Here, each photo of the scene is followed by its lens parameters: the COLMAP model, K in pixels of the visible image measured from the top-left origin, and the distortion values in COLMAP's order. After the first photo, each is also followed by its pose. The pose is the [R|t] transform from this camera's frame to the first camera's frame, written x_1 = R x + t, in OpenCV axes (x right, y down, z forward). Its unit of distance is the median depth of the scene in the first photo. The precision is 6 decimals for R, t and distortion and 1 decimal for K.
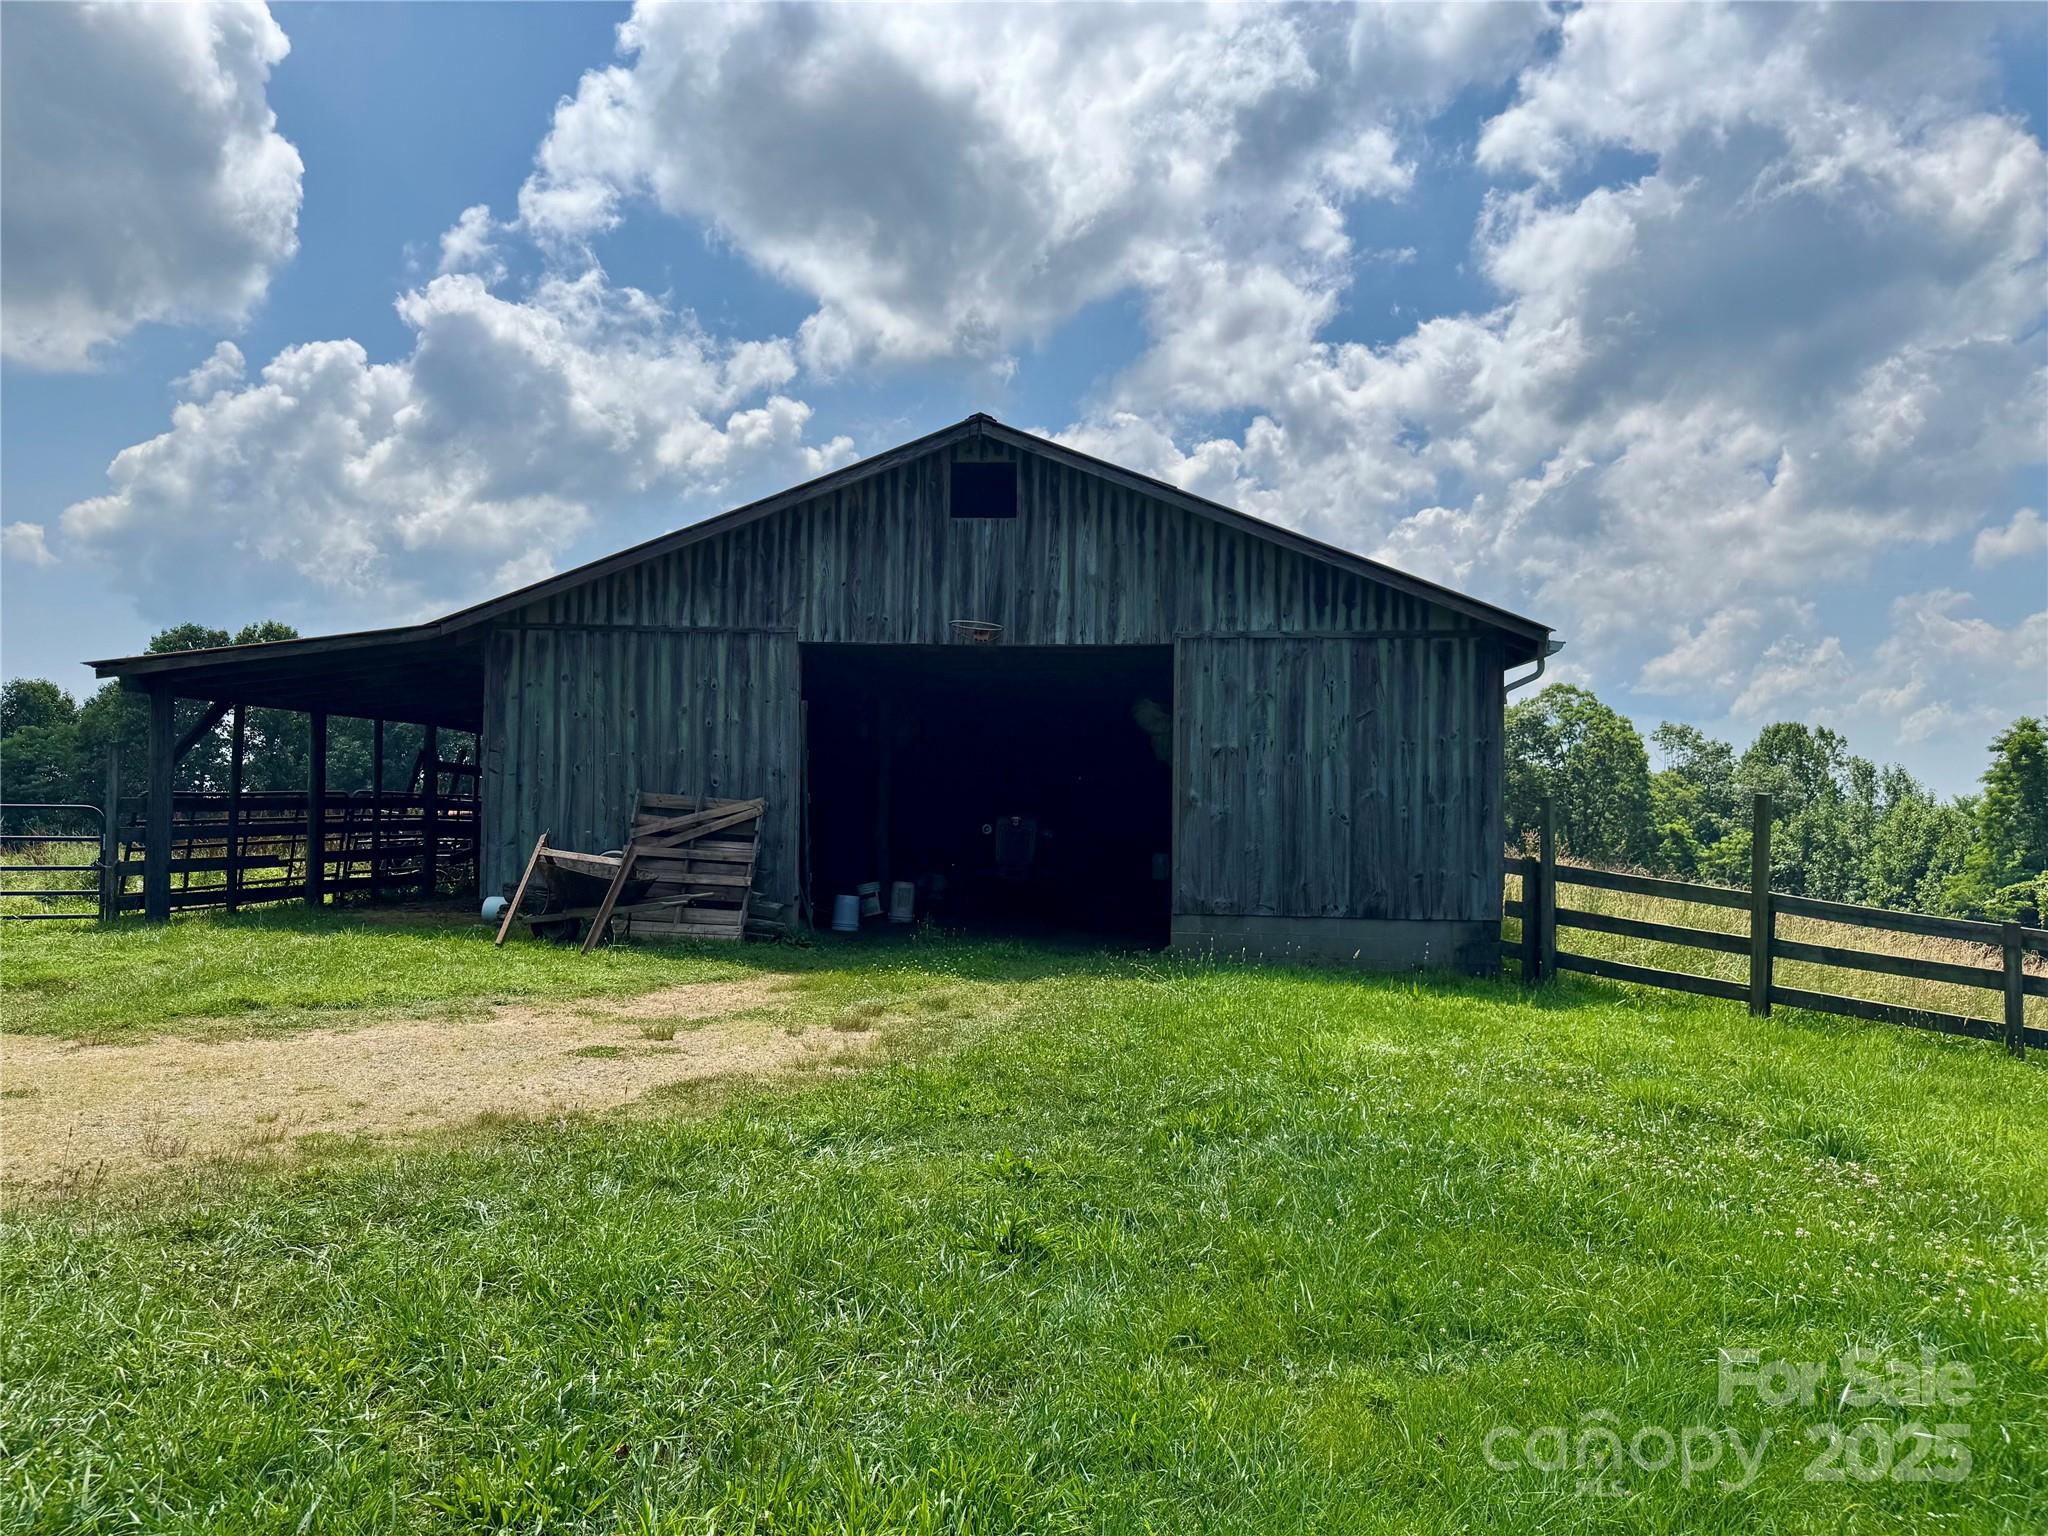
lens RADIAL K [[1473.1, 0, 1050.5], [0, 1473.1, 781.6], [0, 0, 1]] dist [0.131388, -0.194143]
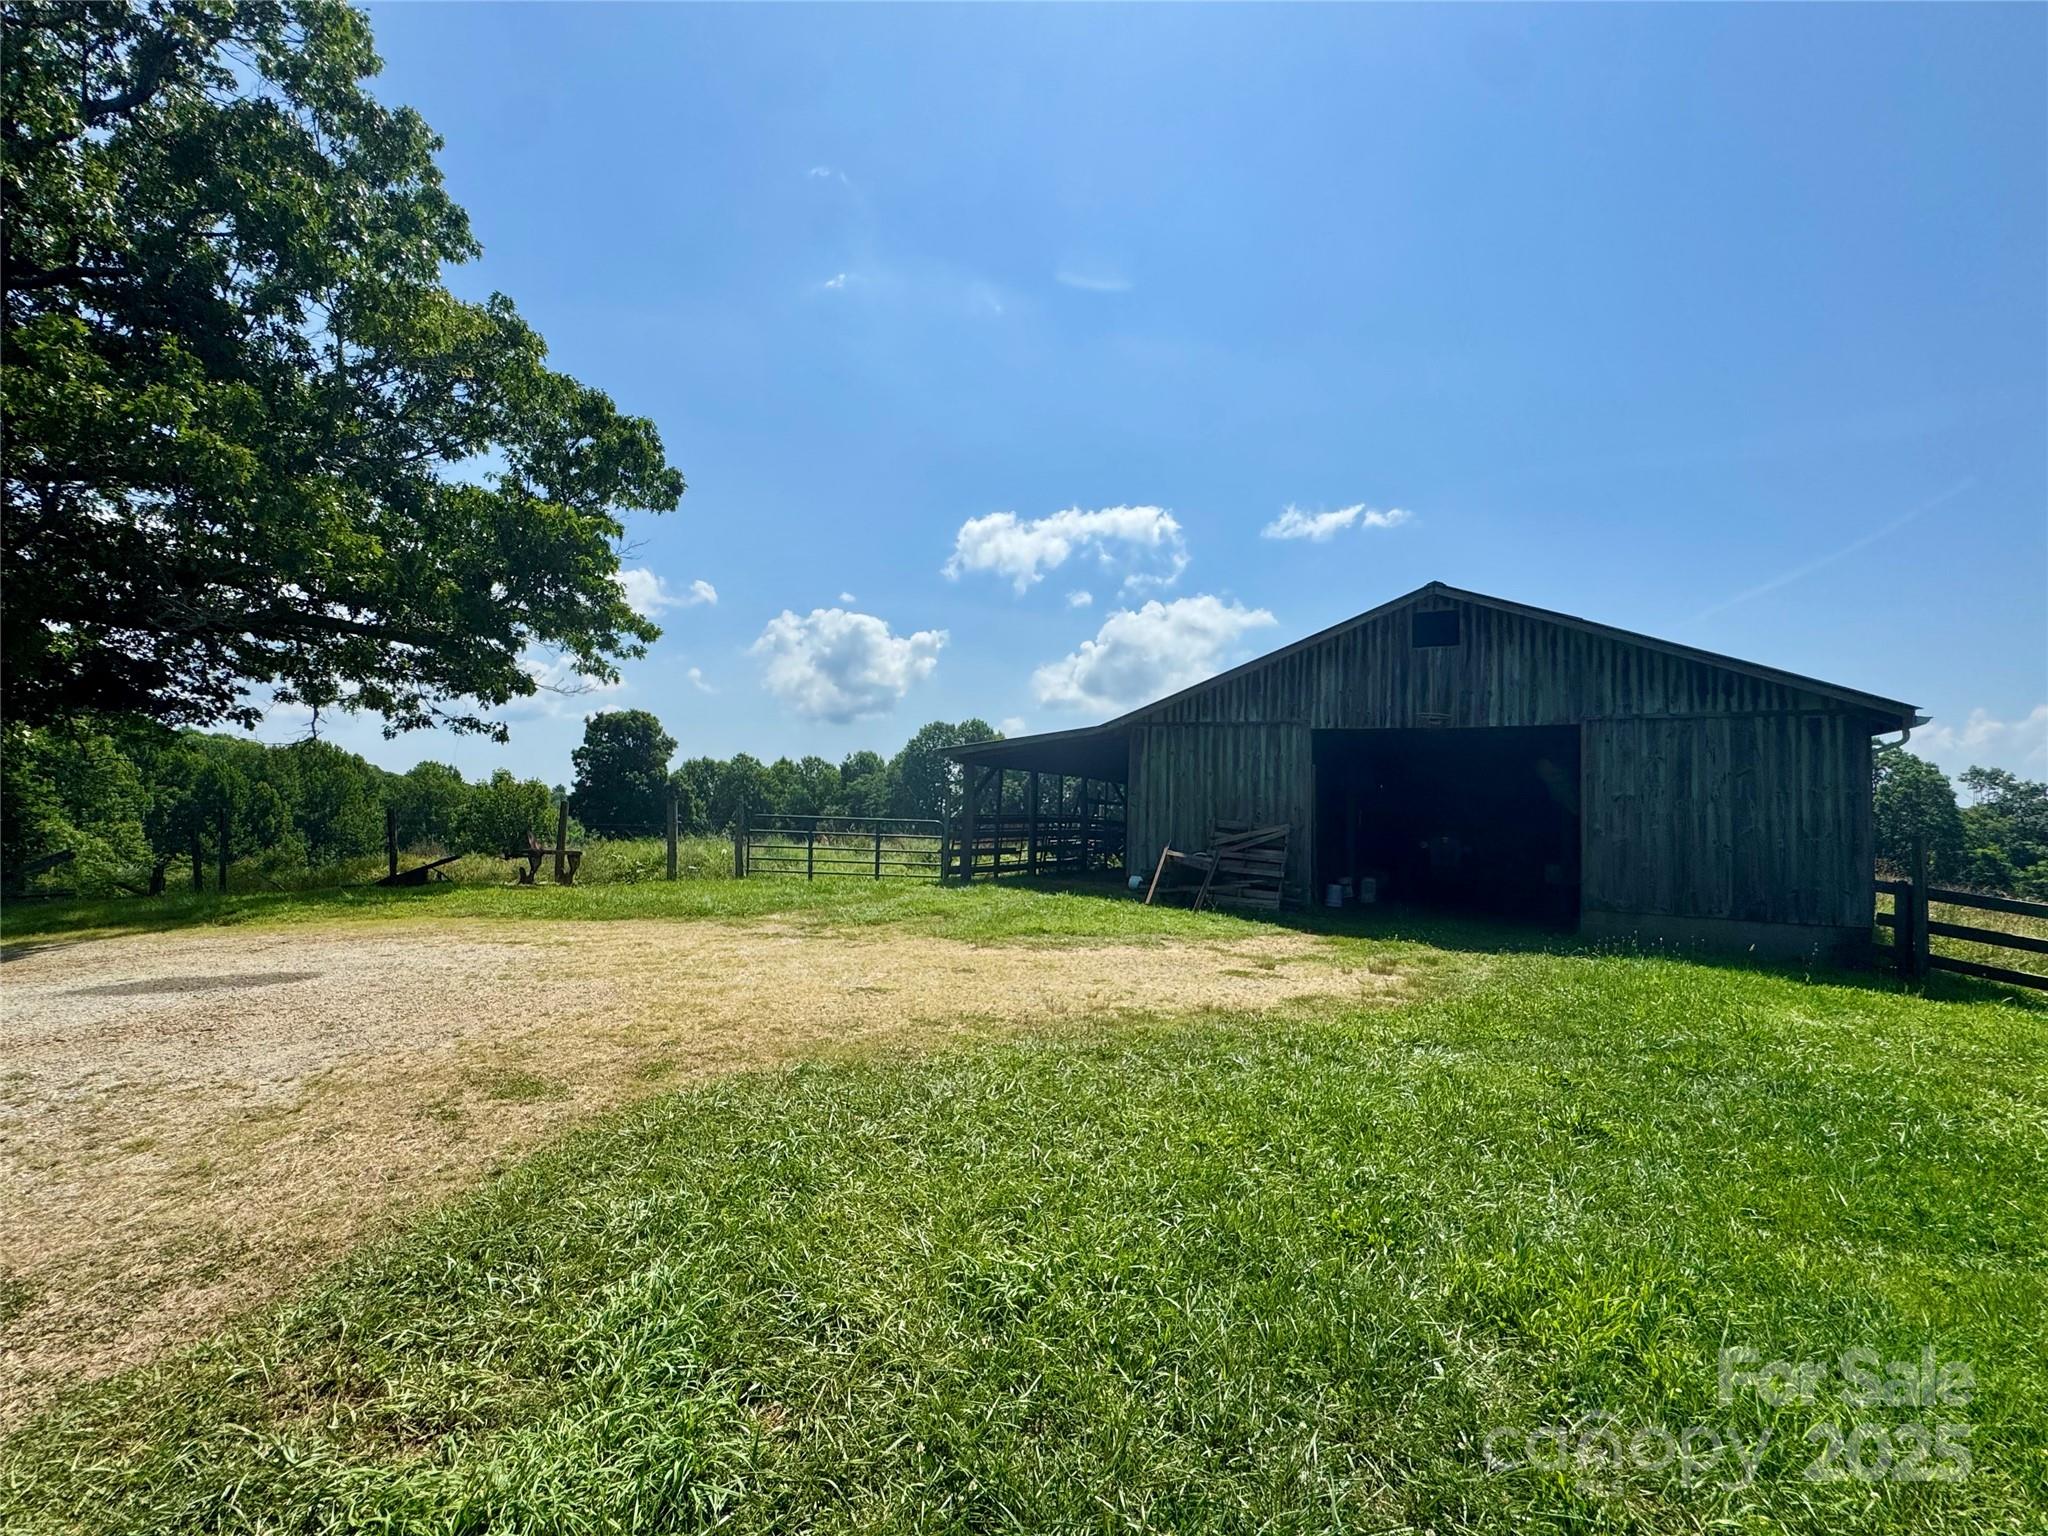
lens RADIAL K [[902.0, 0, 1016.4], [0, 902.0, 770.5], [0, 0, 1]] dist [-0.000512, -0.000491]
pose [[0.911688, -0.005100, -0.410851, -0.056606], [-0.010739, 0.999286, -0.036235, -0.008320], [0.410742, 0.037447, 0.910982, -0.040619]]
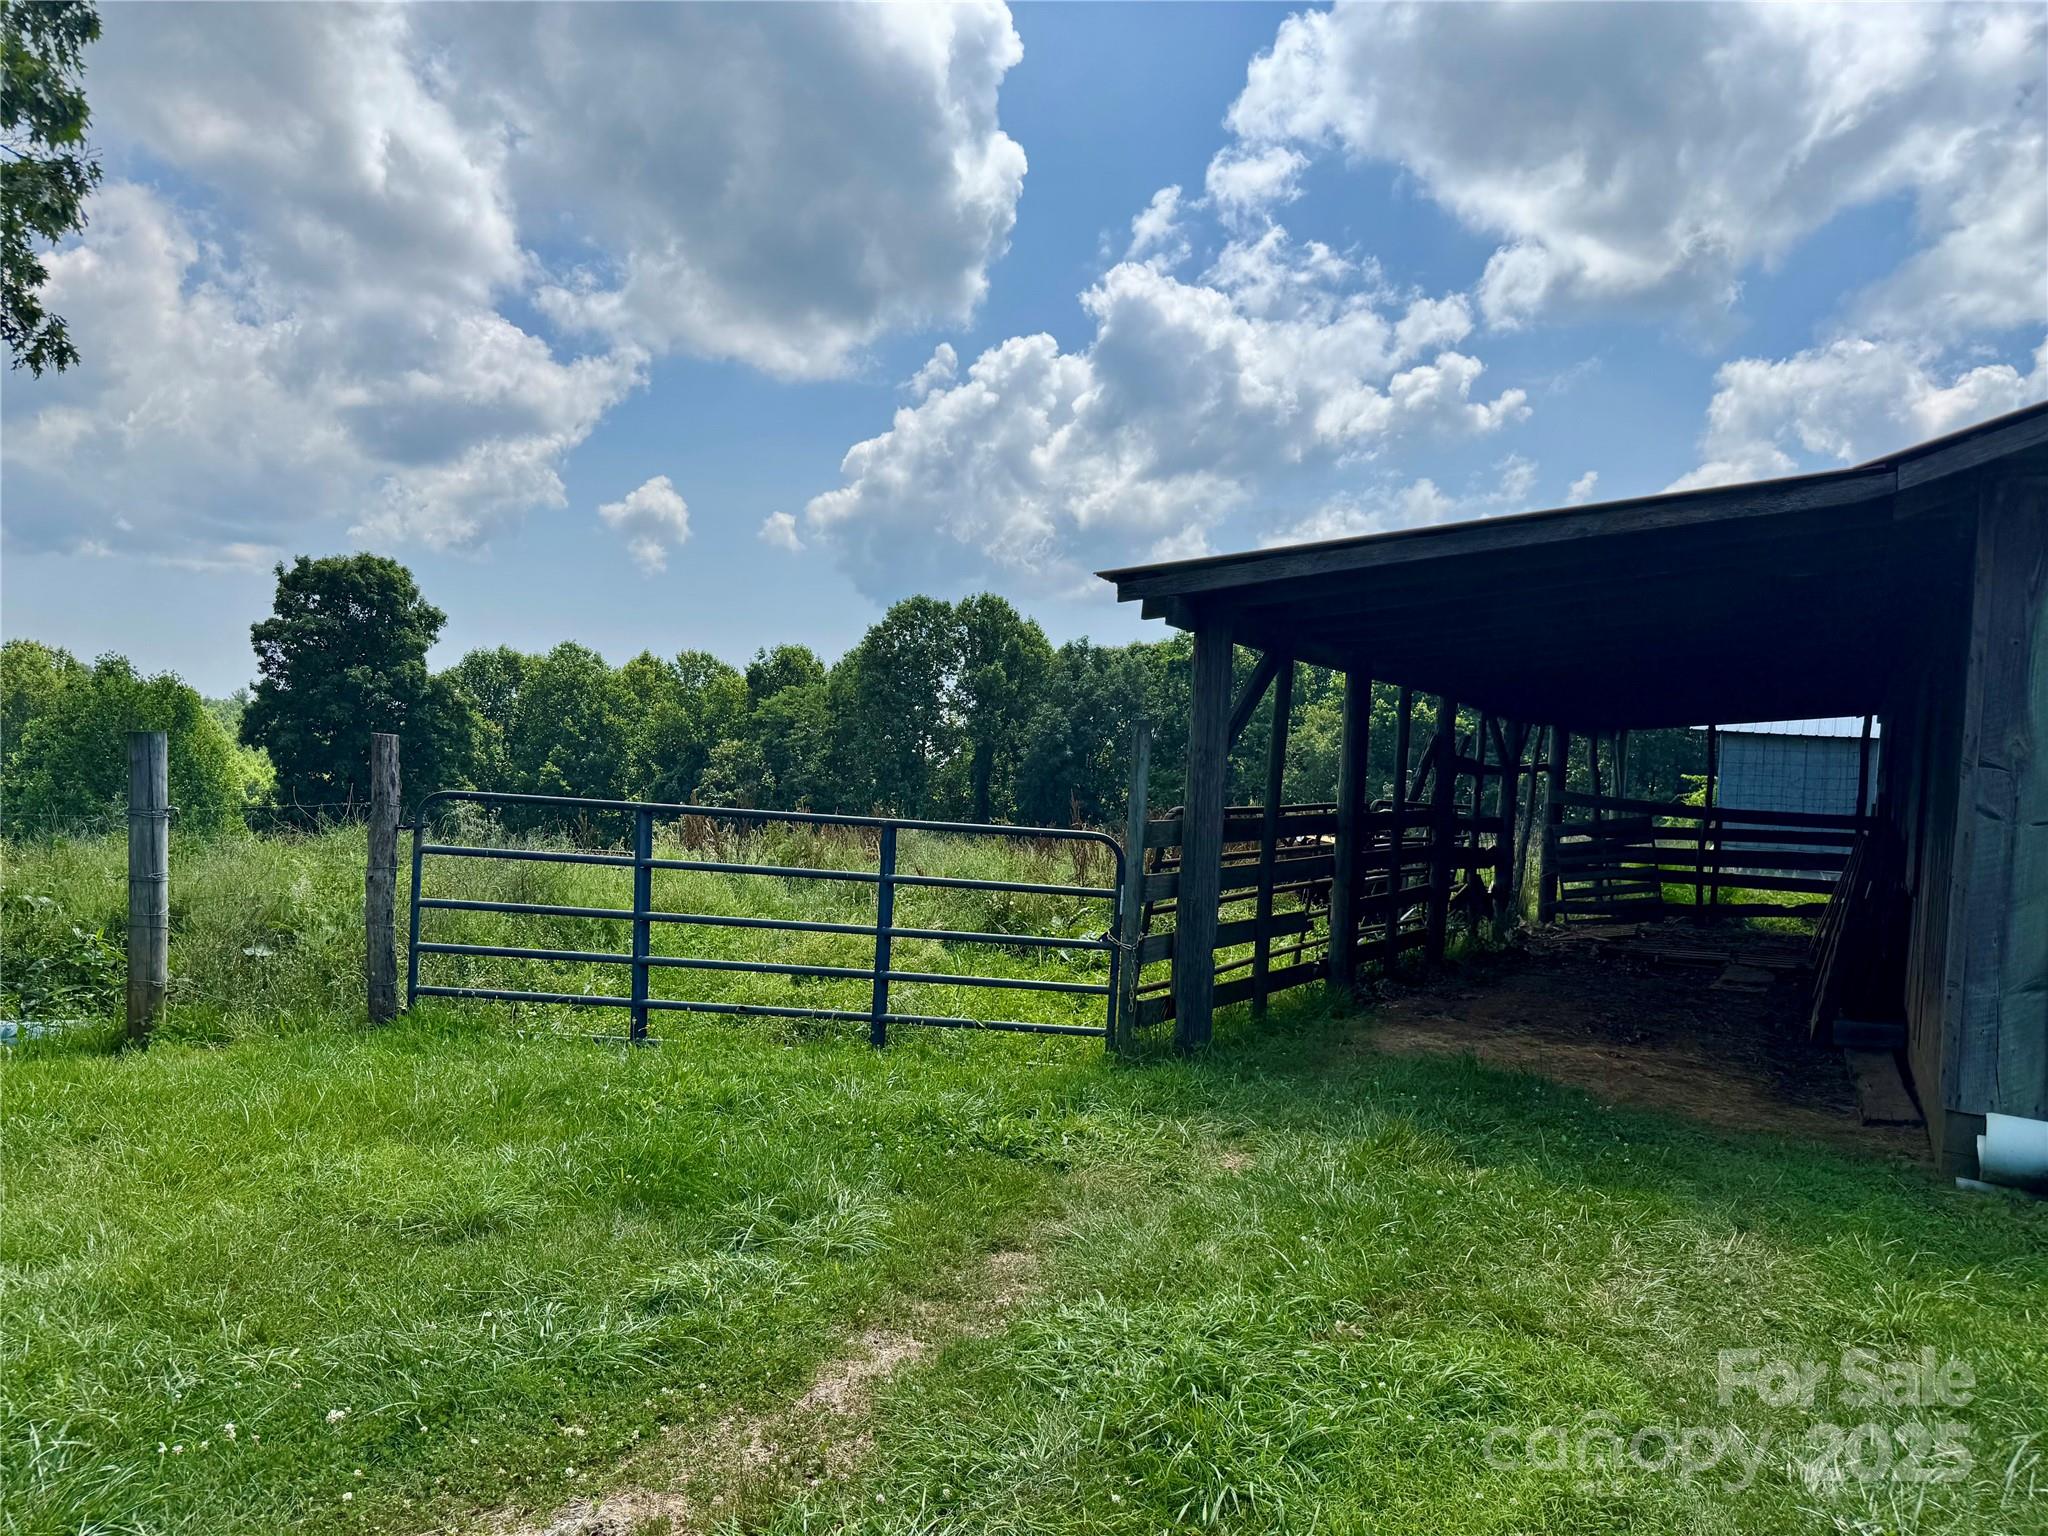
lens RADIAL K [[1473.1, 0, 1050.5], [0, 1473.1, 781.6], [0, 0, 1]] dist [0.131388, -0.194143]
pose [[0.915435, 0.046298, -0.399795, -0.446961], [-0.039144, 0.998894, 0.026046, -0.016771], [0.400559, -0.008194, 0.916234, 0.502674]]
